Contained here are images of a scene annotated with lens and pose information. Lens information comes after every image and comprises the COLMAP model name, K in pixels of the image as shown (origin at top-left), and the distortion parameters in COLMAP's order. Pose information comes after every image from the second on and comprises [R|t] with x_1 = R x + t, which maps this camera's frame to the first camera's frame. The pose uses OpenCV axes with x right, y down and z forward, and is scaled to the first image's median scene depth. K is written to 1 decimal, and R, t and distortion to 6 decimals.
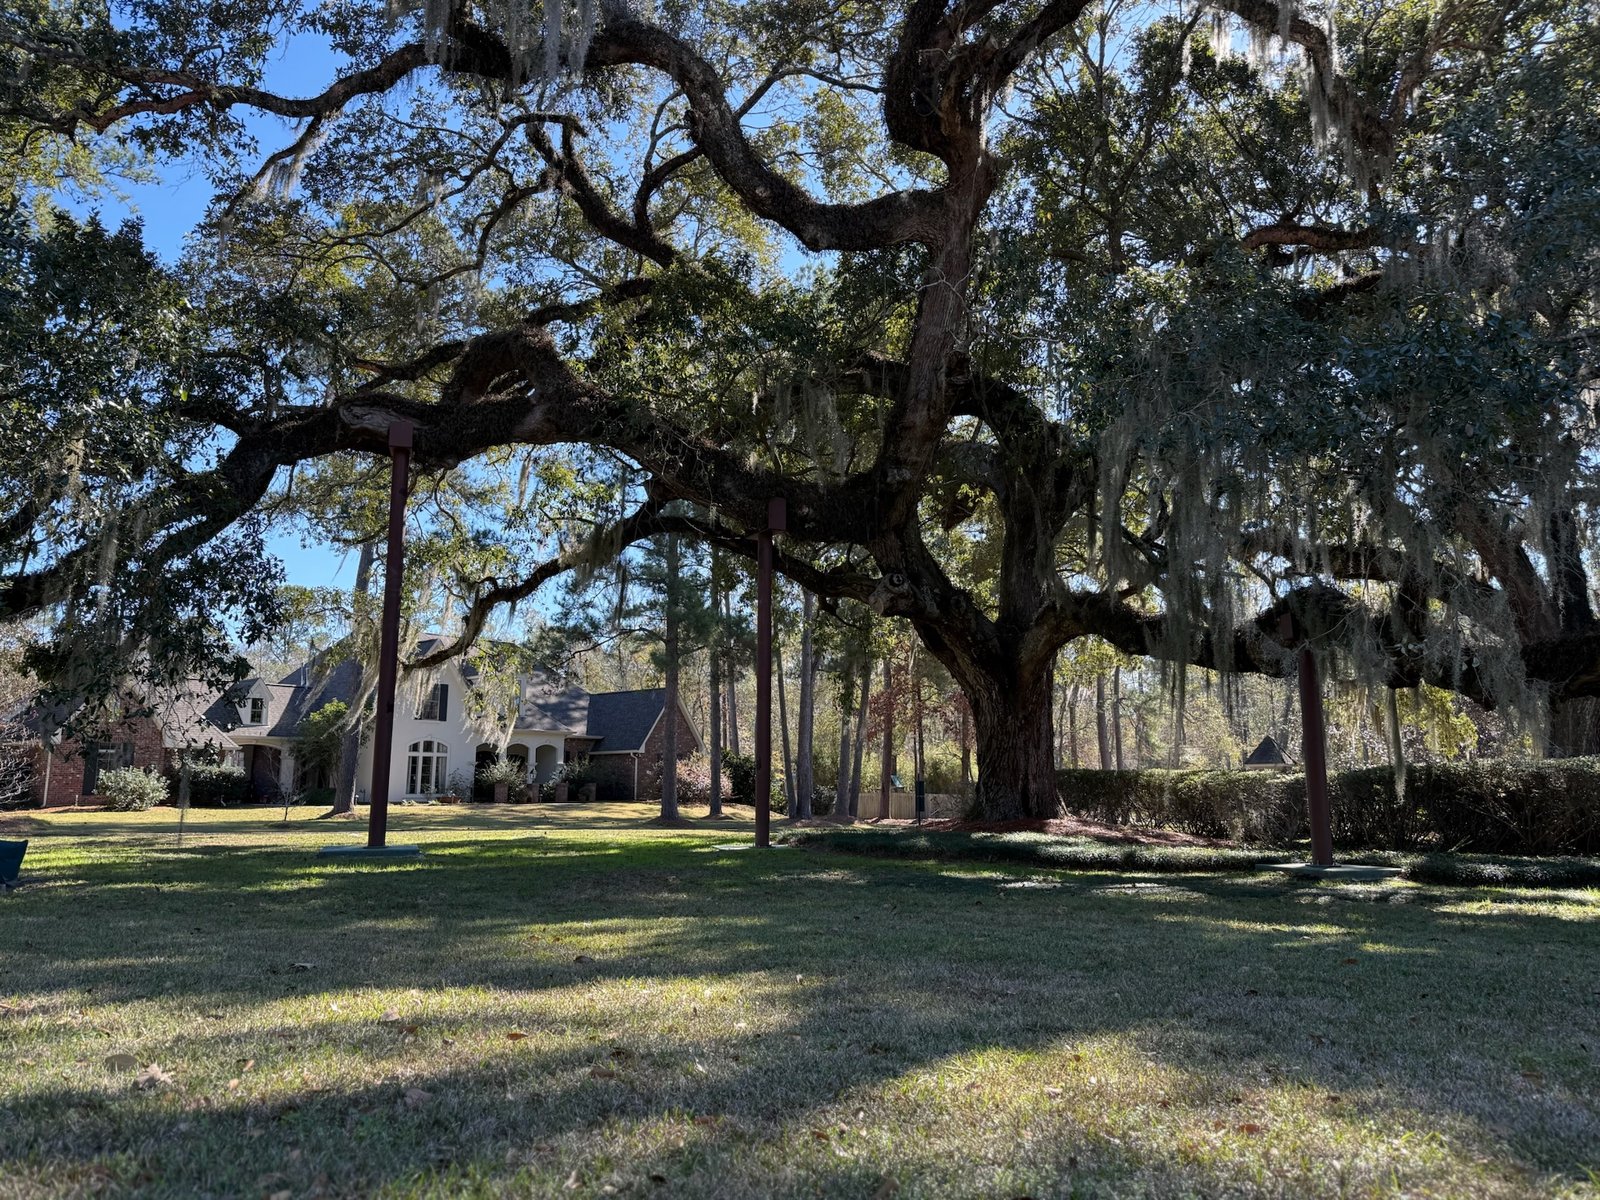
lens RADIAL K [[1184.3, 0, 800.0], [0, 1184.3, 600.0], [0, 0, 1]] dist [0.122284, -0.166366]
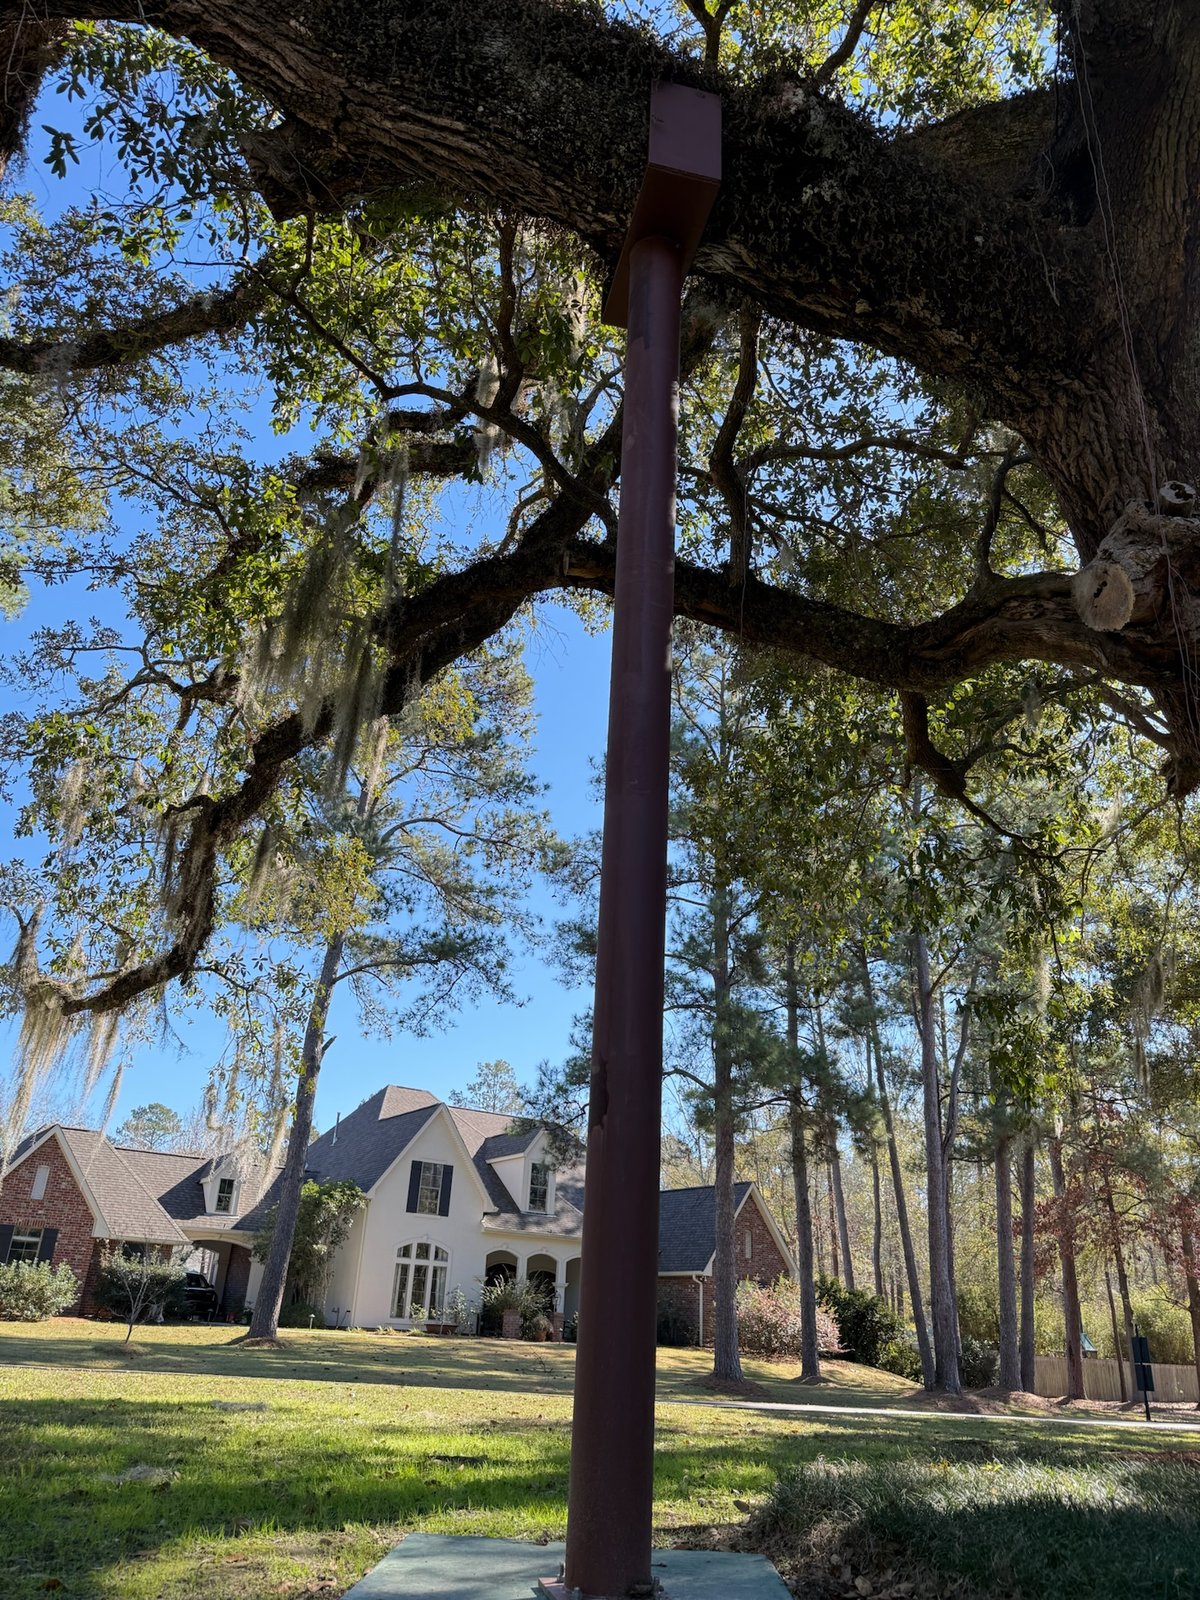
lens RADIAL K [[1184.3, 0, 564.5], [0, 1184.3, 799.0], [0, 0, 1]] dist [0.122284, -0.166366]
pose [[0.959786, -0.070691, -0.271686, 0.003682], [-0.002831, 0.965291, -0.261161, 0.044342], [0.280718, 0.251427, 0.926273, 0.246457]]
